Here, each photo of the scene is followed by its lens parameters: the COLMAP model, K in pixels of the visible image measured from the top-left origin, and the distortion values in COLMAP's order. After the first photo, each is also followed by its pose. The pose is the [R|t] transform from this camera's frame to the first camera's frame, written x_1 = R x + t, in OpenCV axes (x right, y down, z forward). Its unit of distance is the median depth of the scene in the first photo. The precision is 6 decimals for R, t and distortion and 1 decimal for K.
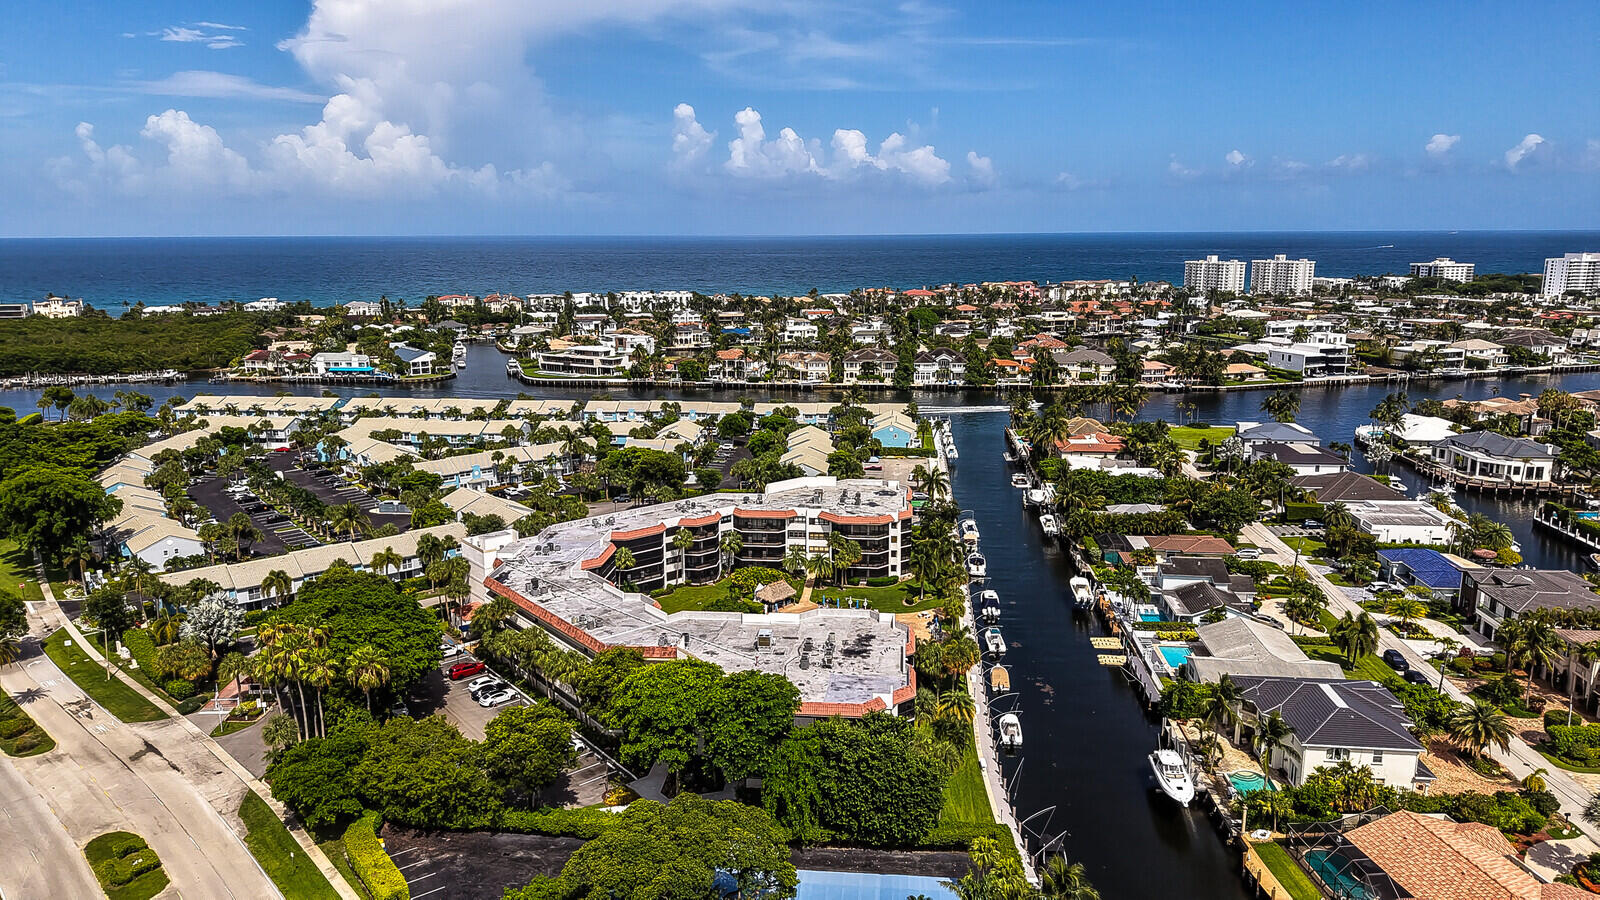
lens RADIAL K [[1073.5, 0, 799.6], [0, 1073.5, 457.7], [0, 0, 1]] dist [0.045006, -0.049160]
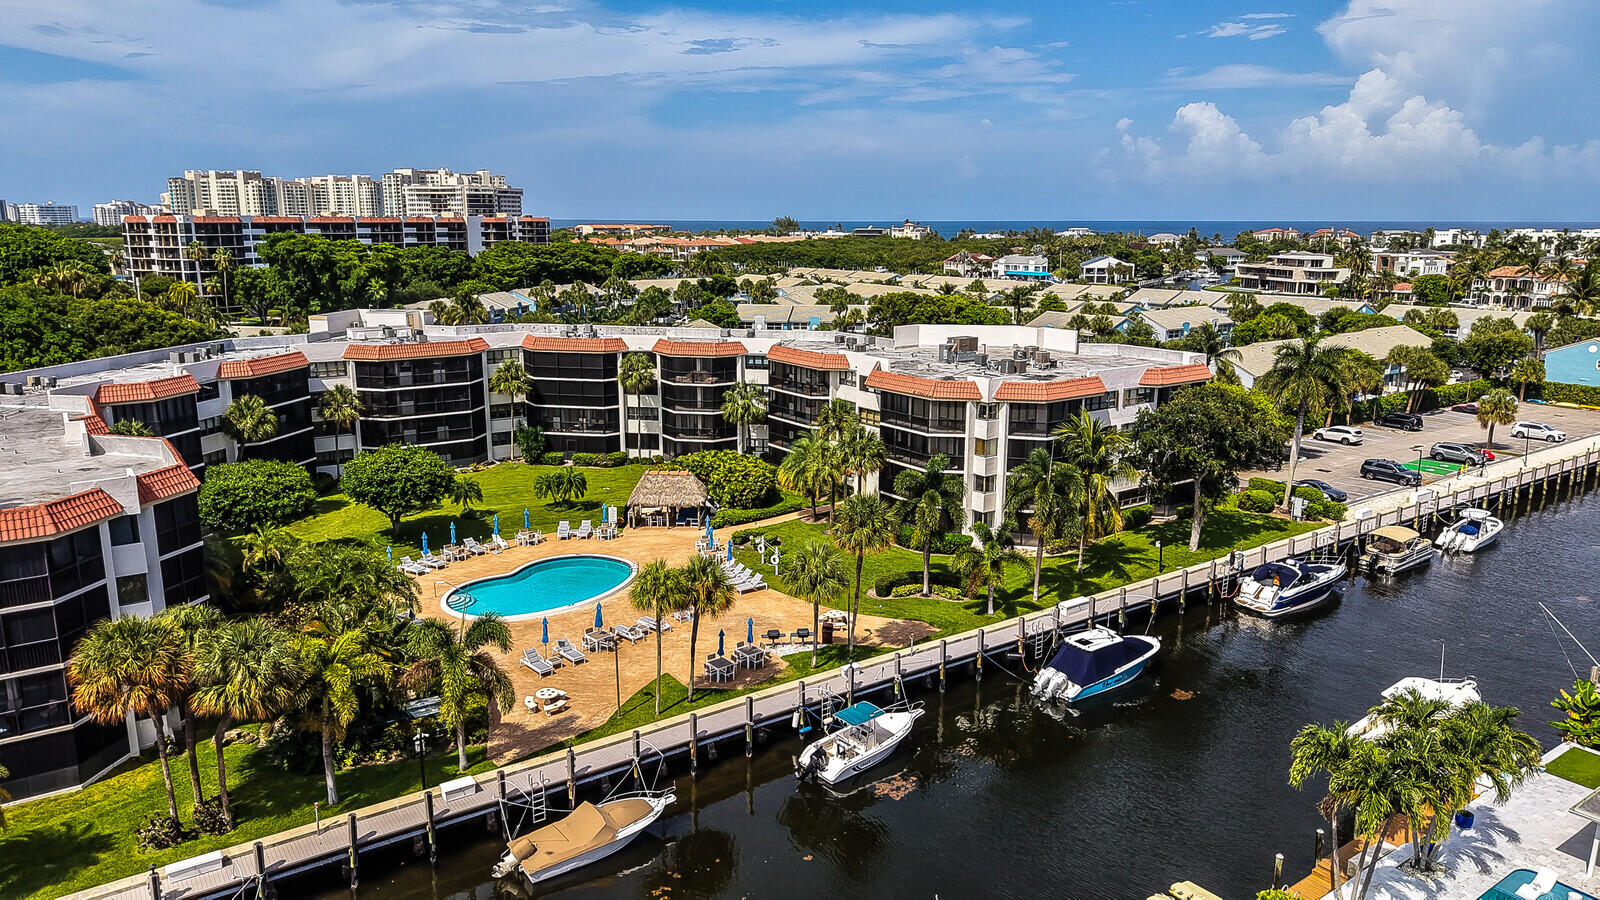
lens RADIAL K [[1073.5, 0, 798.2], [0, 1073.5, 451.5], [0, 0, 1]] dist [0.045006, -0.049160]
pose [[0.653149, 0.166186, -0.738768, 0.085299], [-0.162667, 0.983636, 0.077454, 0.014531], [0.739551, 0.069584, 0.669494, 0.170874]]
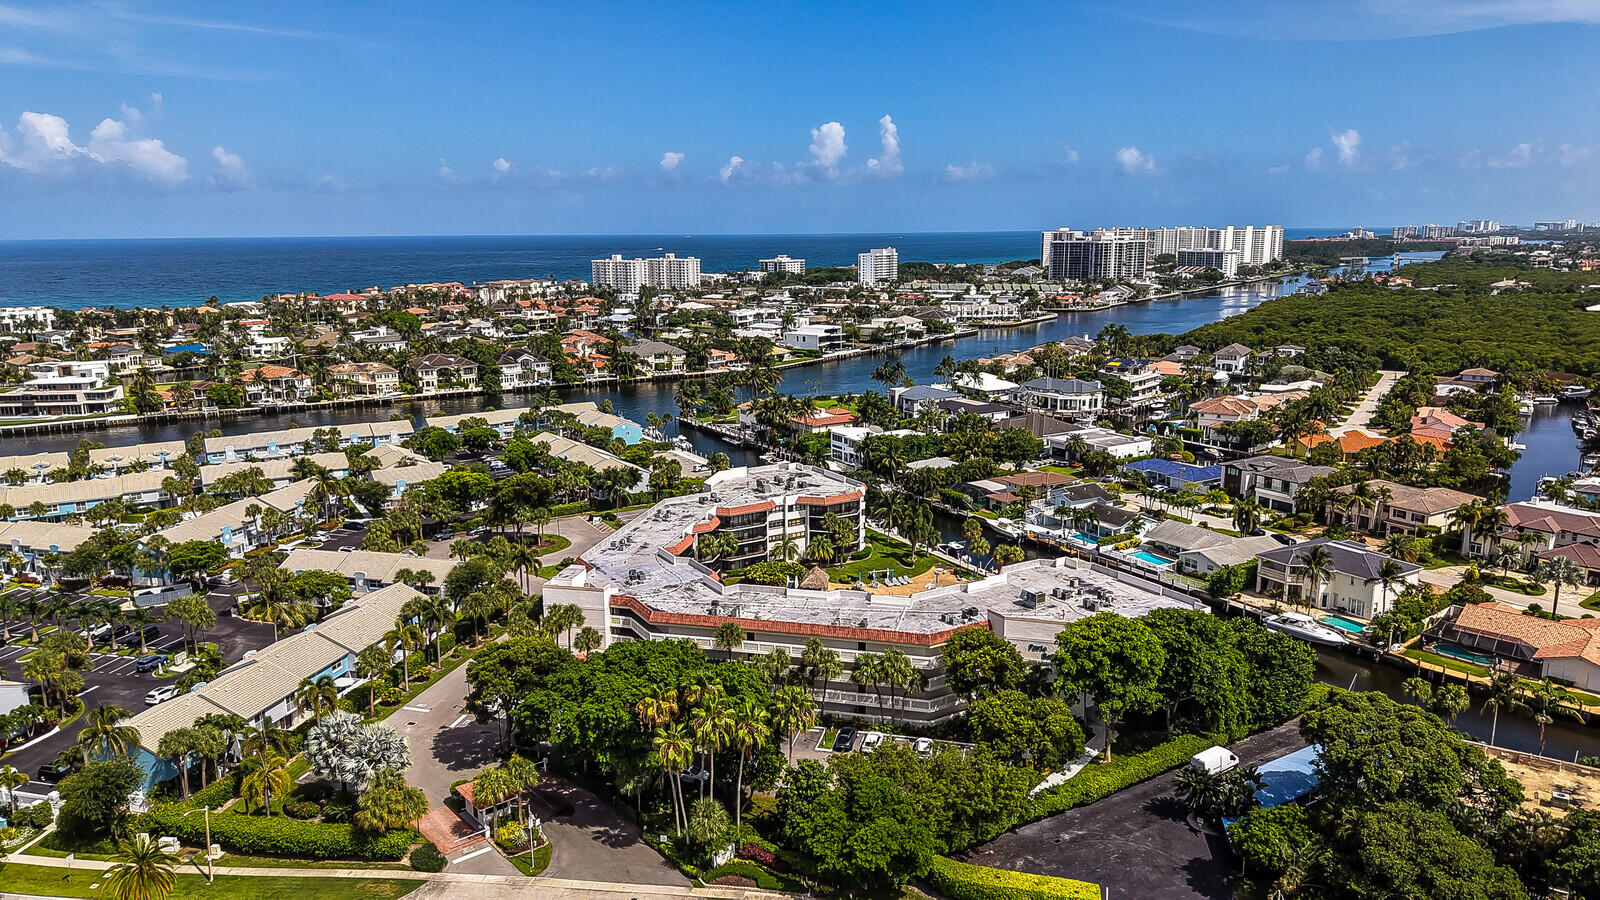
lens RADIAL K [[1073.5, 0, 808.6], [0, 1073.5, 447.2], [0, 0, 1]] dist [0.045006, -0.049160]
pose [[0.798219, -0.120755, 0.590140, -0.139845], [0.128569, 0.991278, 0.028935, -0.005804], [-0.588487, 0.052777, 0.806782, 0.048015]]
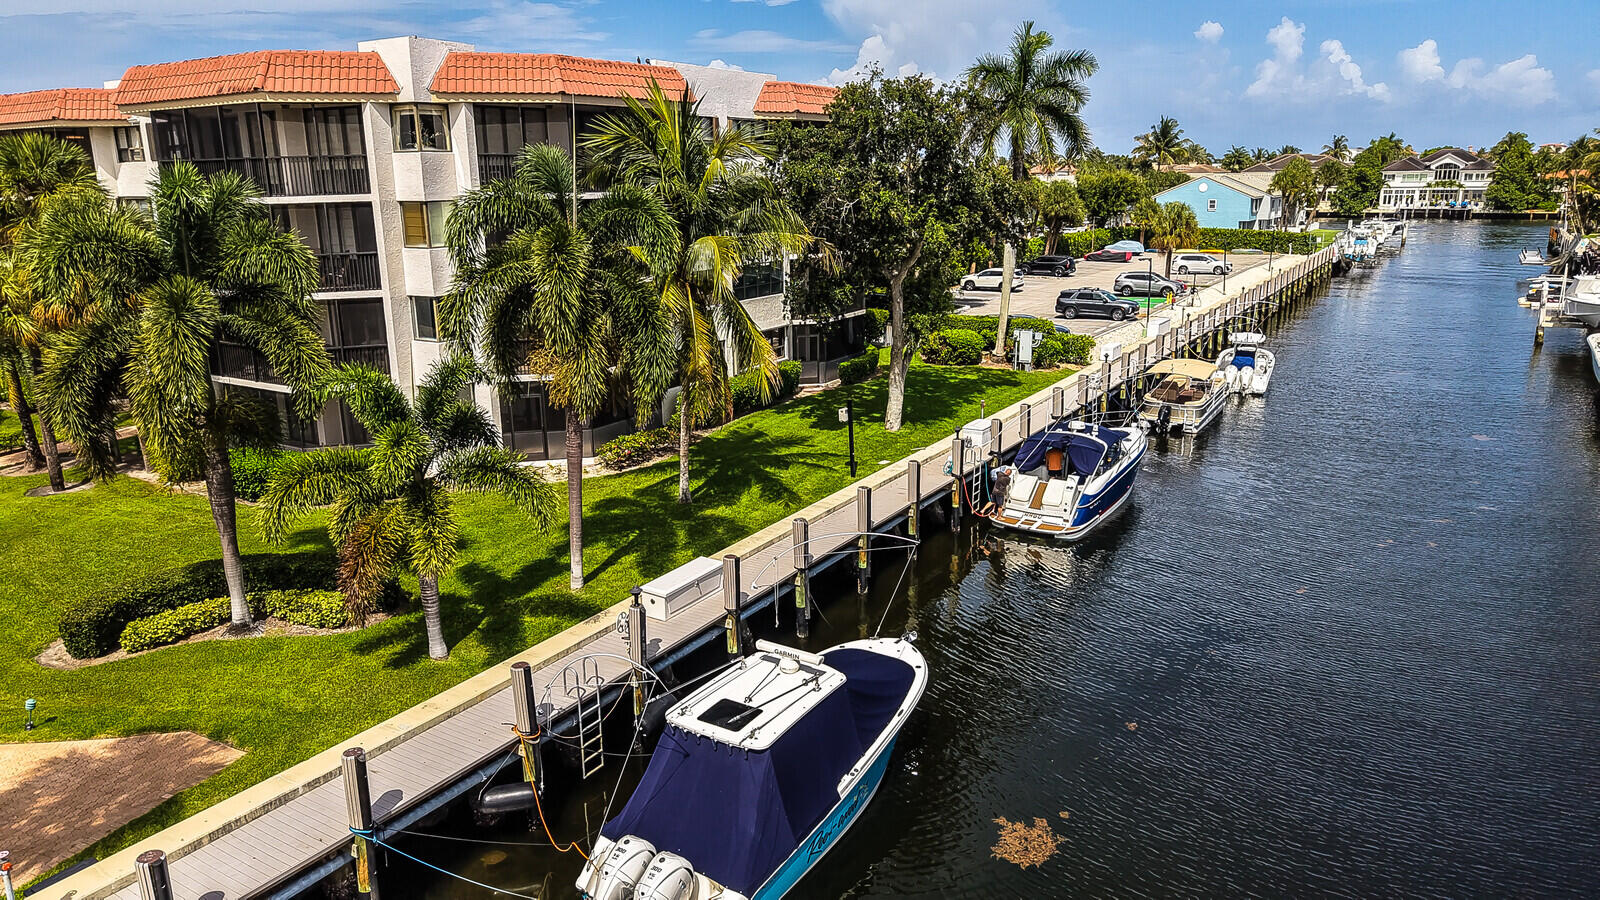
lens RADIAL K [[1073.5, 0, 806.5], [0, 1073.5, 442.8], [0, 0, 1]] dist [0.045006, -0.049160]
pose [[0.899095, 0.095770, -0.427150, 0.053487], [-0.079779, 0.995282, 0.055224, 0.023807], [0.430423, -0.015574, 0.902493, 0.220387]]
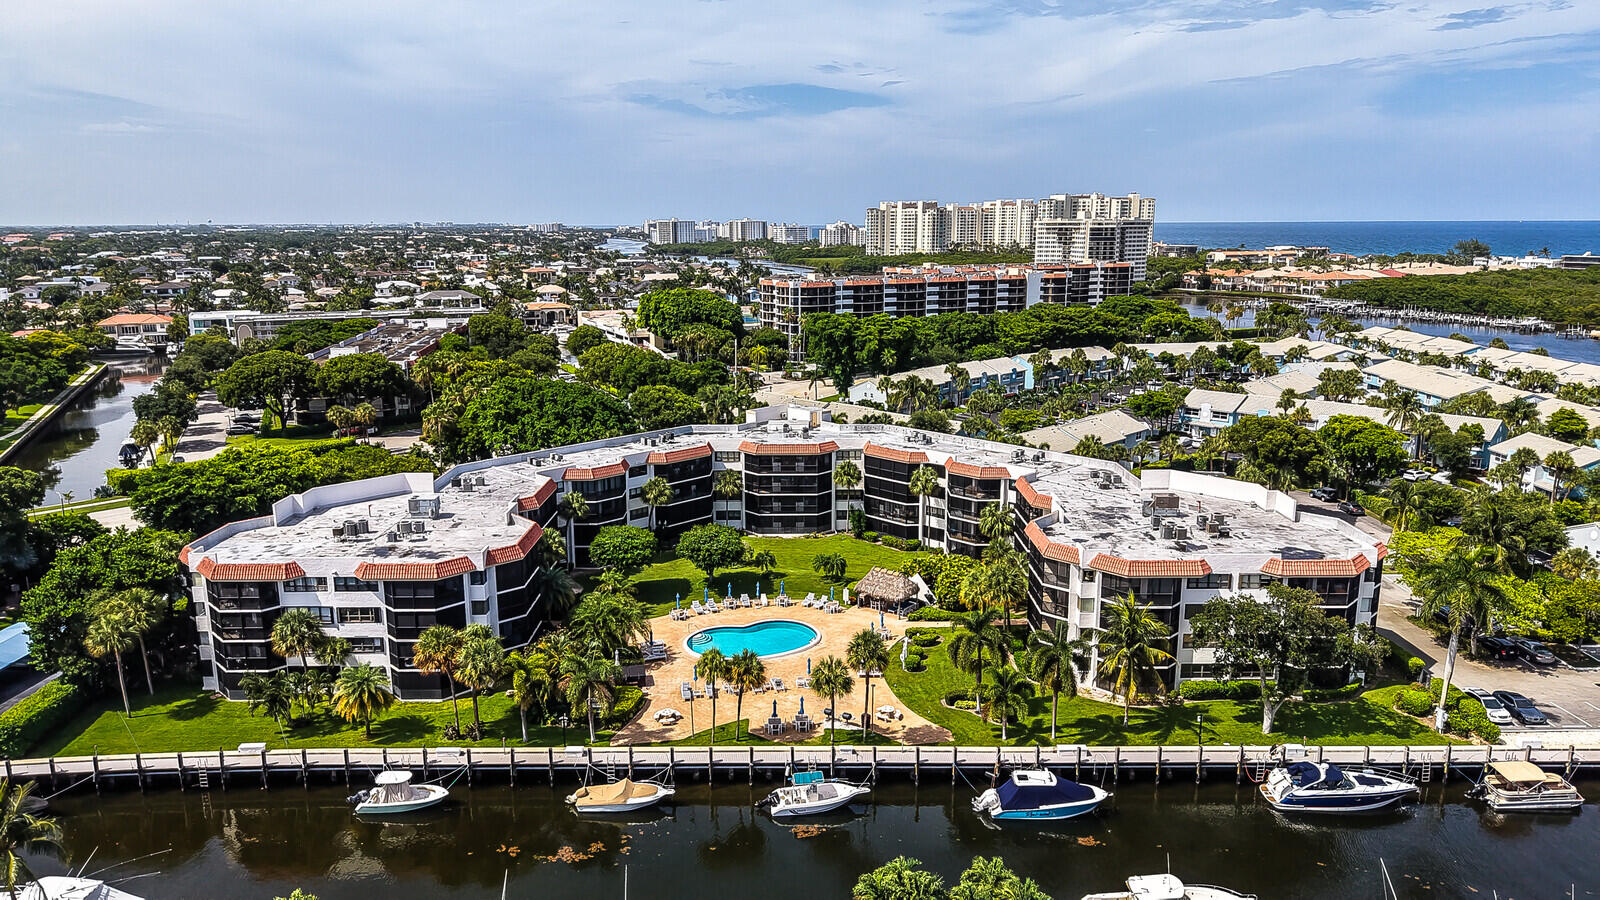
lens RADIAL K [[1073.5, 0, 795.7], [0, 1073.5, 447.8], [0, 0, 1]] dist [0.045006, -0.049160]
pose [[0.098550, 0.209753, -0.972775, 0.134360], [-0.202997, 0.961216, 0.186695, -0.014123], [0.974207, 0.179072, 0.137308, 0.199602]]
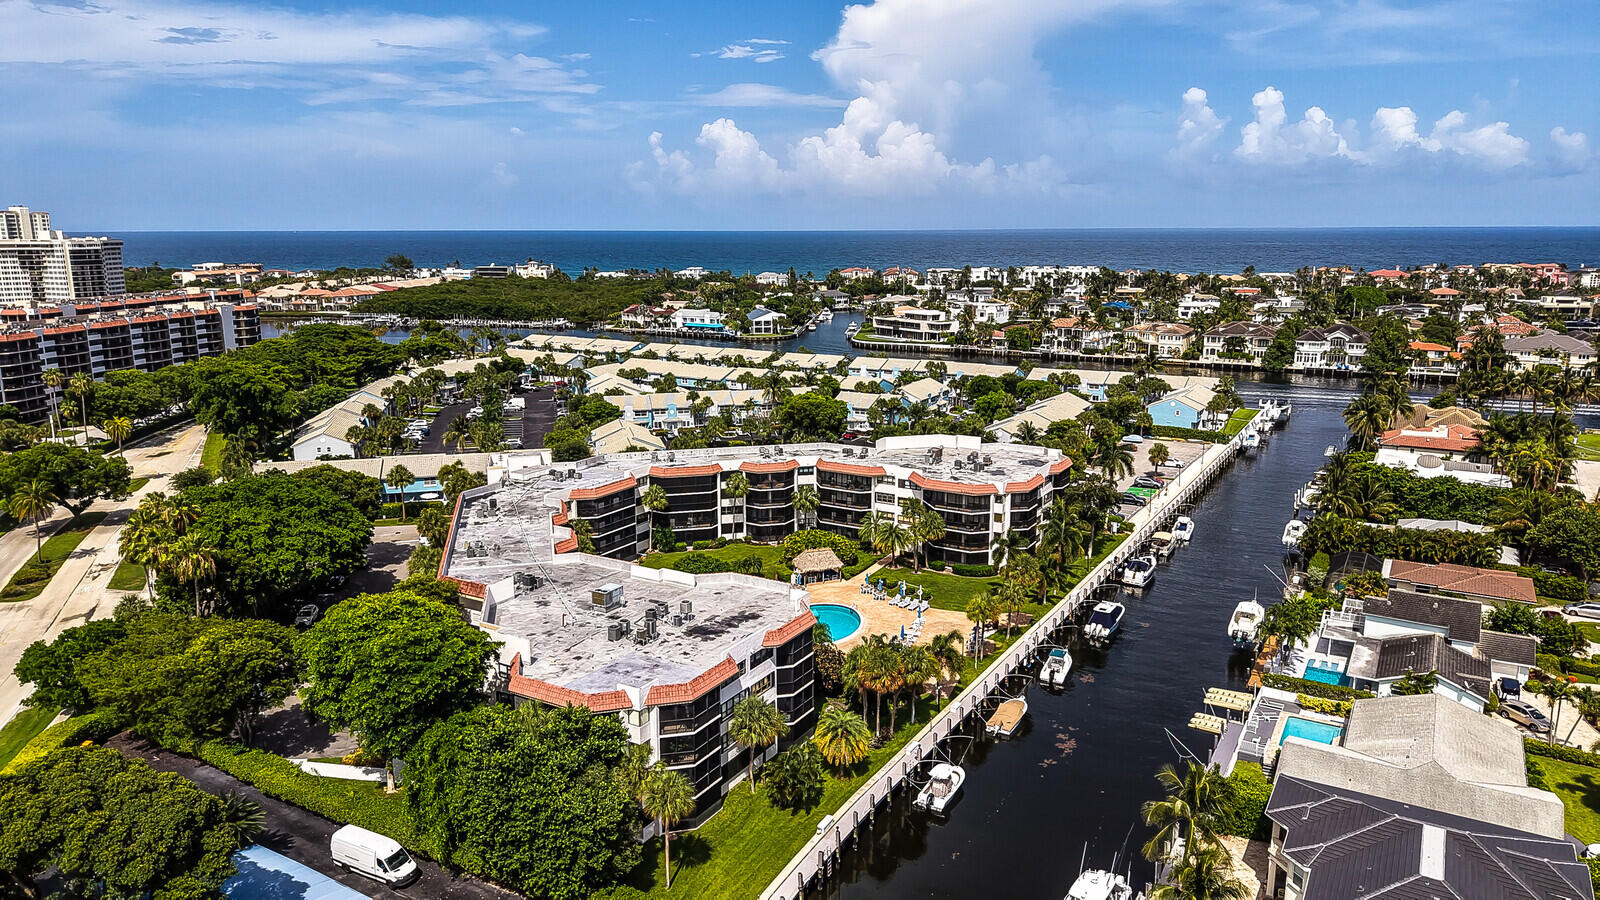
lens RADIAL K [[1073.5, 0, 801.6], [0, 1073.5, 455.9], [0, 0, 1]] dist [0.045006, -0.049160]
pose [[0.904095, 0.090557, -0.417627, 0.068805], [-0.089222, 0.995752, 0.022765, 0.007103], [0.417914, 0.016680, 0.908333, 0.064658]]
